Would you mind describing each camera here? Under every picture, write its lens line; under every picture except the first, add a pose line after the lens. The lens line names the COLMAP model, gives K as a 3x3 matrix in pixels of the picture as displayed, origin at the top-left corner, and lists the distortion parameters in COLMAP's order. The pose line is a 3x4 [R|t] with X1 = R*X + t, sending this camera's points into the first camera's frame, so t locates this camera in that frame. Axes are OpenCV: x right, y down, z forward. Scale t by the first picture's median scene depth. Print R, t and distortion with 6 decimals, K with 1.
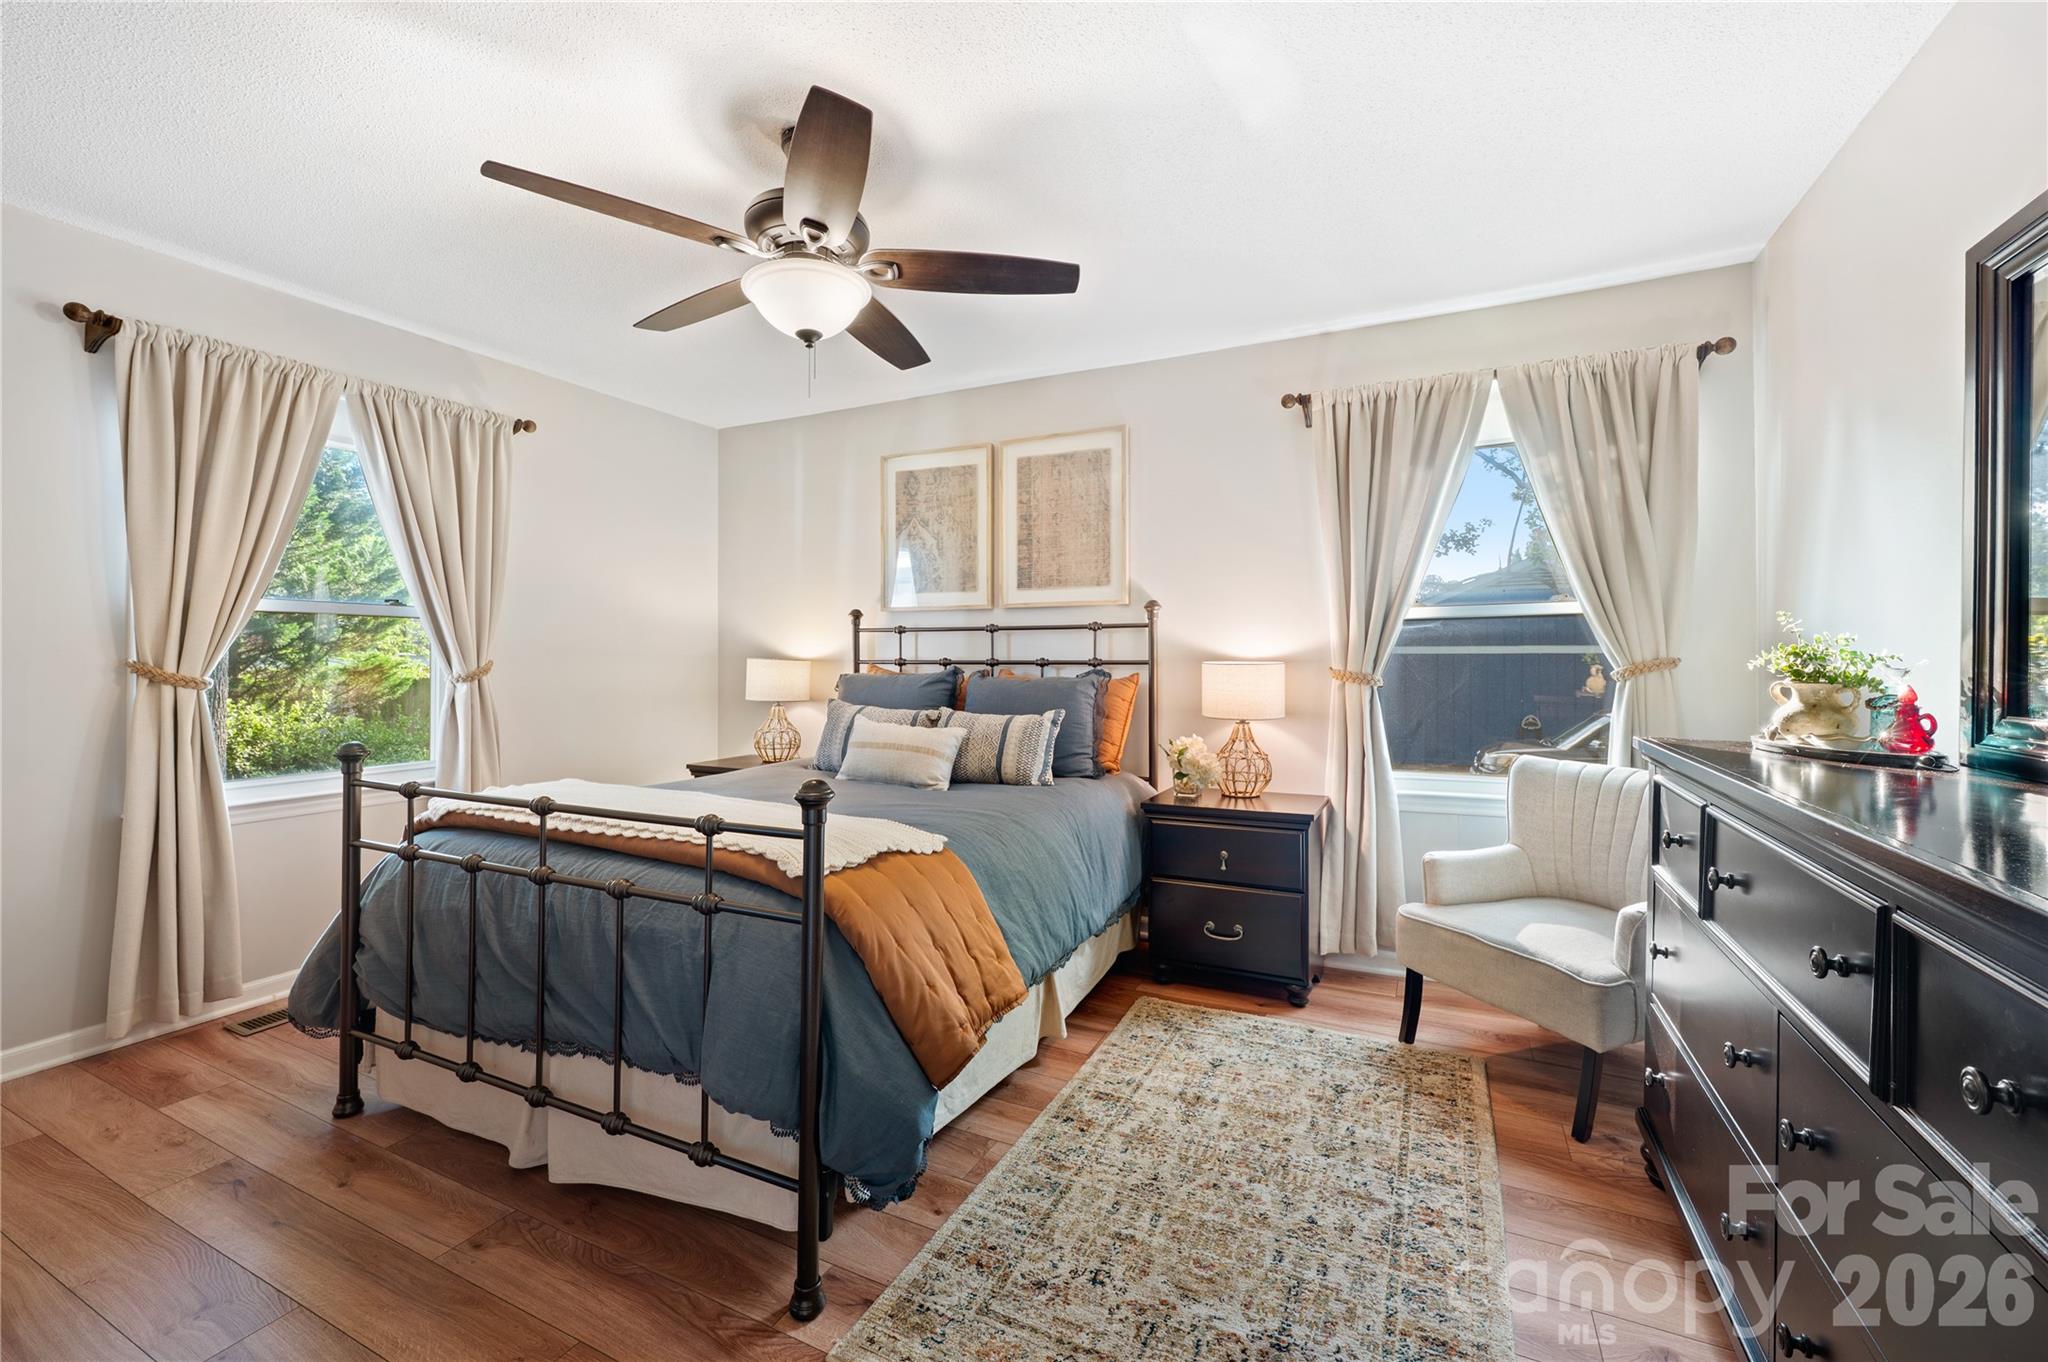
lens RADIAL K [[830.0, 0, 1030.8], [0, 830.0, 656.8], [0, 0, 1]] dist [0.000387, -0.000105]
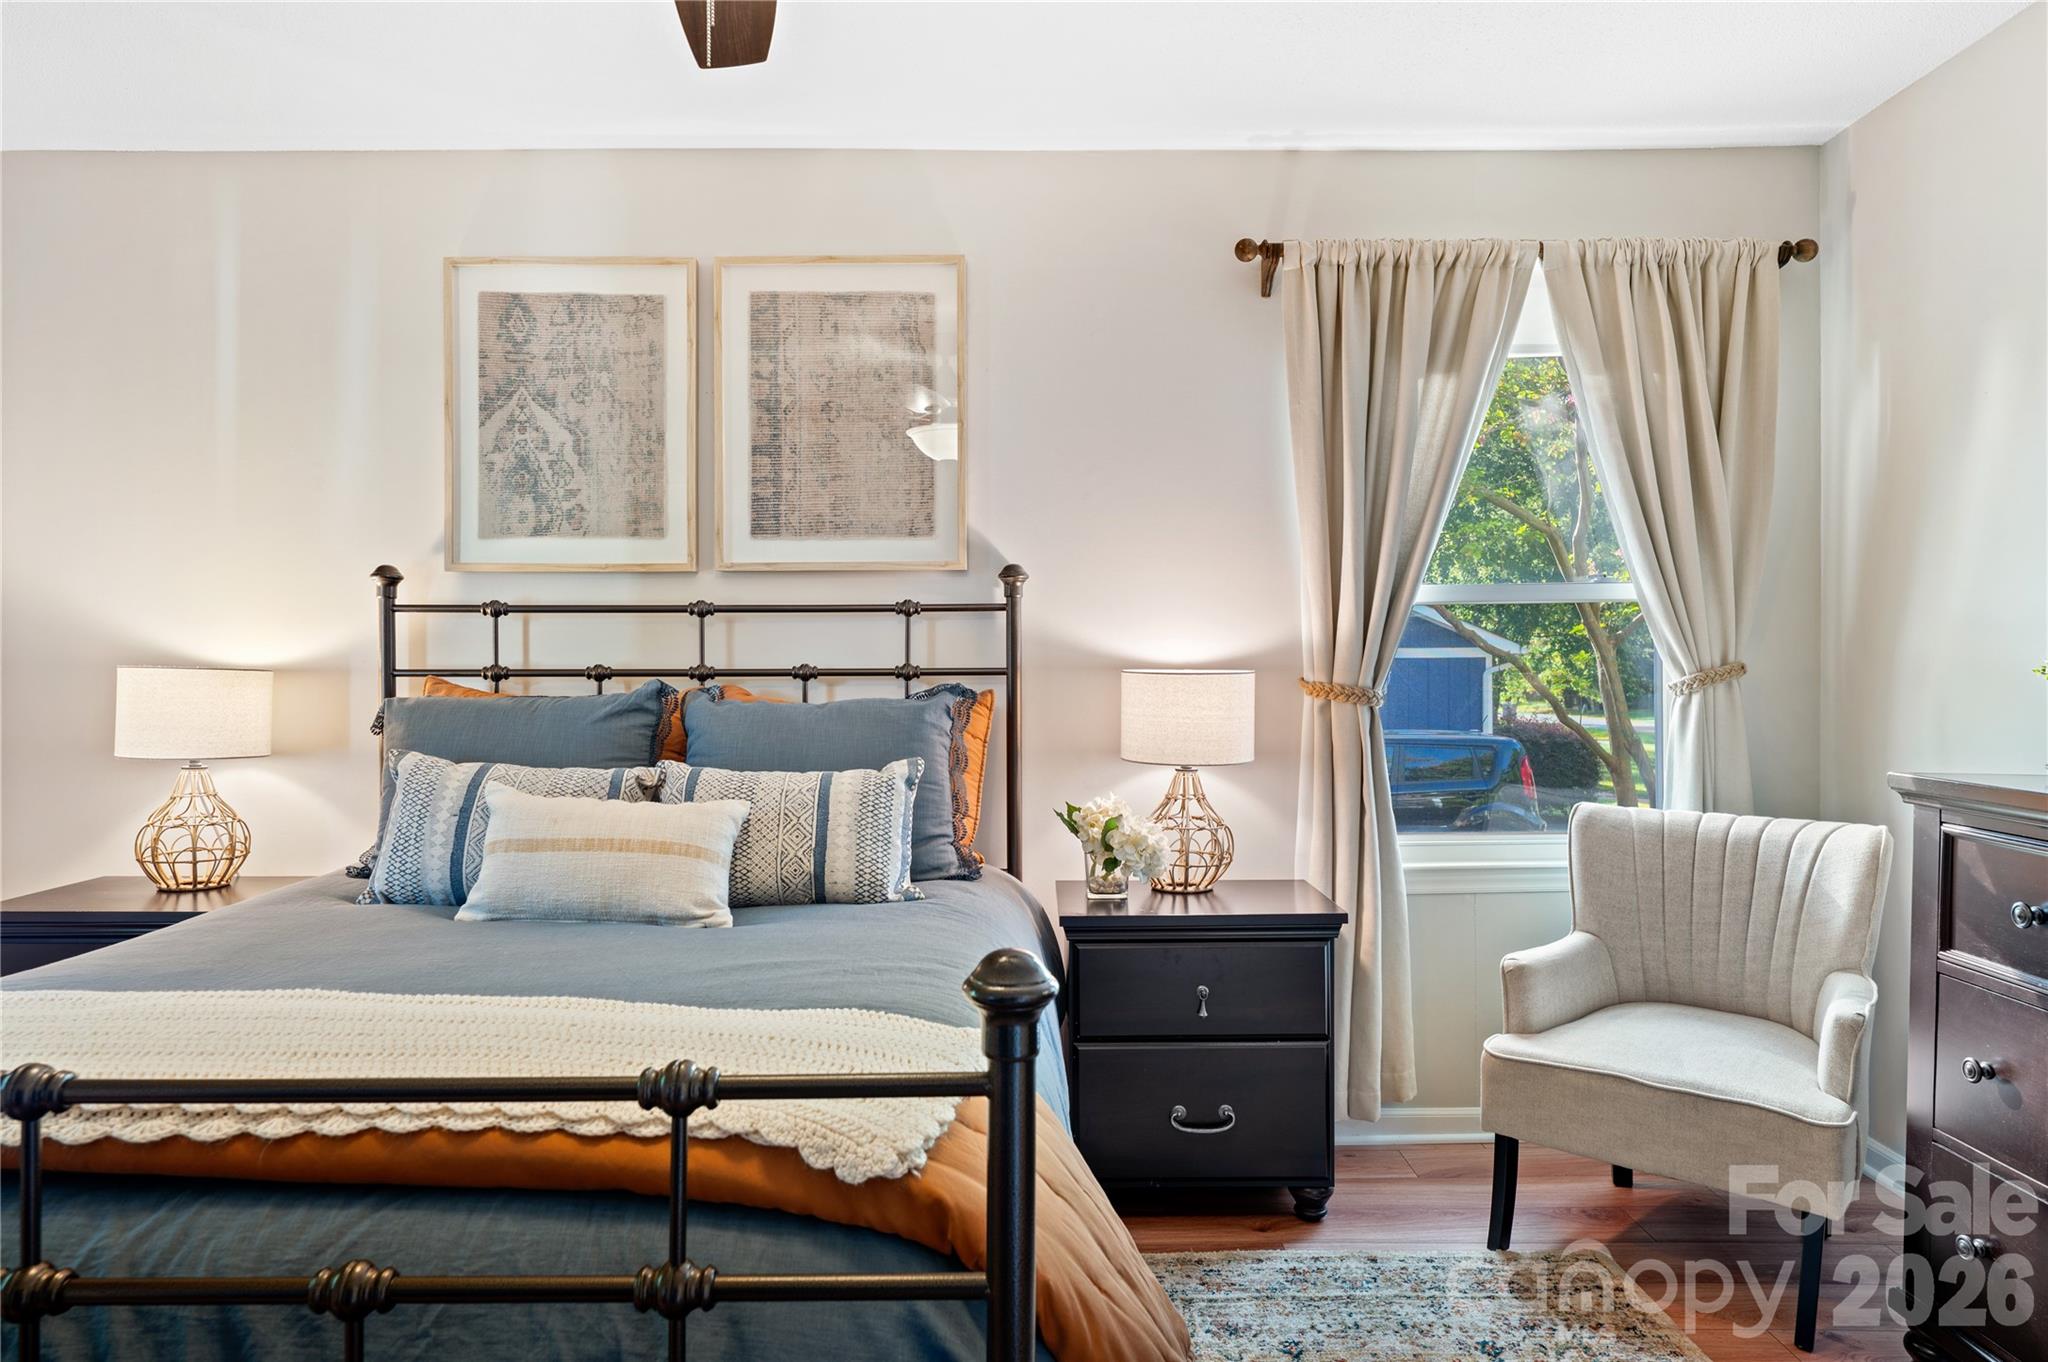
lens RADIAL K [[1294.8, 0, 1030.4], [0, 1294.8, 678.4], [0, 0, 1]] dist [0.000726, 0.003305]
pose [[0.902171, -0.006509, 0.431329, -0.256710], [0.001536, 0.999928, 0.011876, 0.000960], [-0.431375, -0.010052, 0.902117, 0.192918]]
